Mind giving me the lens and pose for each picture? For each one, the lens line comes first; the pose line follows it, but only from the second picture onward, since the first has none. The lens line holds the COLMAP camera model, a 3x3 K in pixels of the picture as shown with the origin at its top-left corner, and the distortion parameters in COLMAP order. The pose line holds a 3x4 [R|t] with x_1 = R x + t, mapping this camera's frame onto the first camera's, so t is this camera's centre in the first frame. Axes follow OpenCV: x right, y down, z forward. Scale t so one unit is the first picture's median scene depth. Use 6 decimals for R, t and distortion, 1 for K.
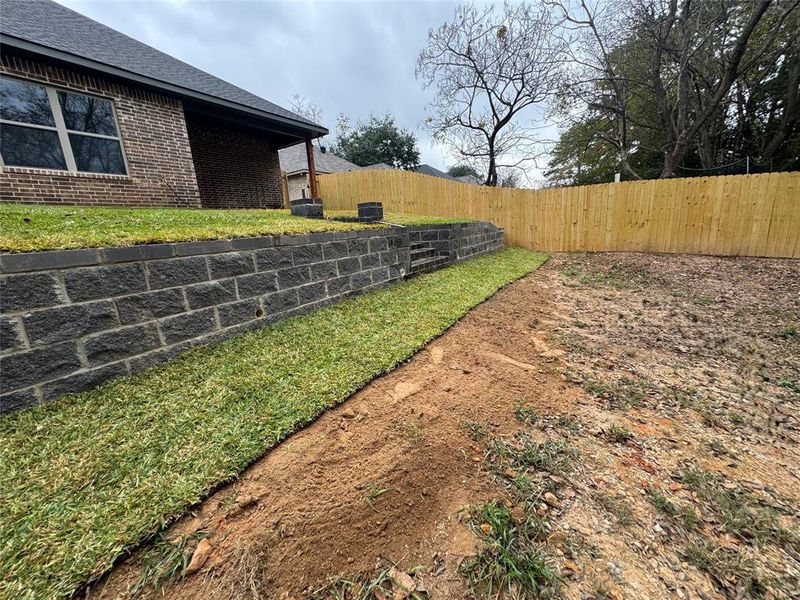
lens RADIAL K [[322.0, 0, 401.2], [0, 322.0, 299.7], [0, 0, 1]] dist [-0.003015, -0.000570]
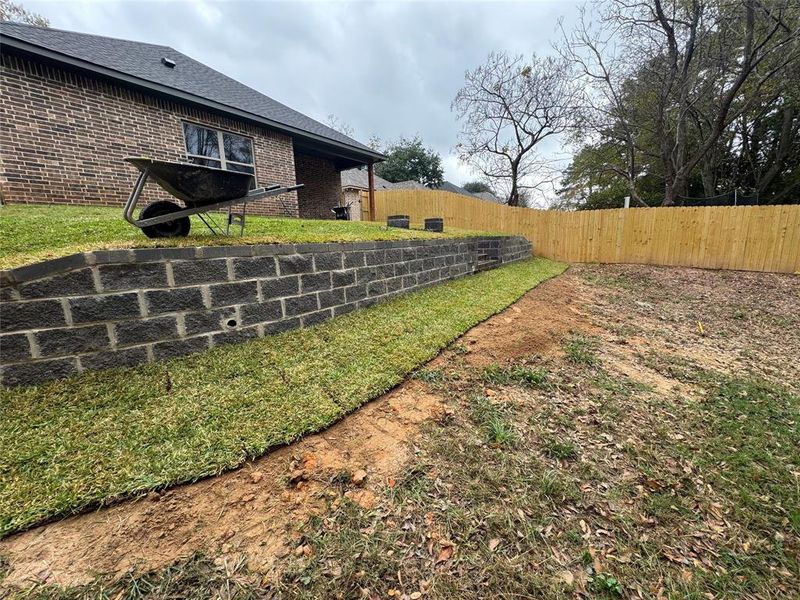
lens RADIAL K [[322.0, 0, 398.4], [0, 322.0, 299.7], [0, 0, 1]] dist [-0.003015, -0.000570]
pose [[0.998917, 0.038923, -0.025493, -0.144643], [-0.039752, 0.998669, -0.032849, 0.057989], [0.024181, 0.033827, 0.999135, -0.225200]]
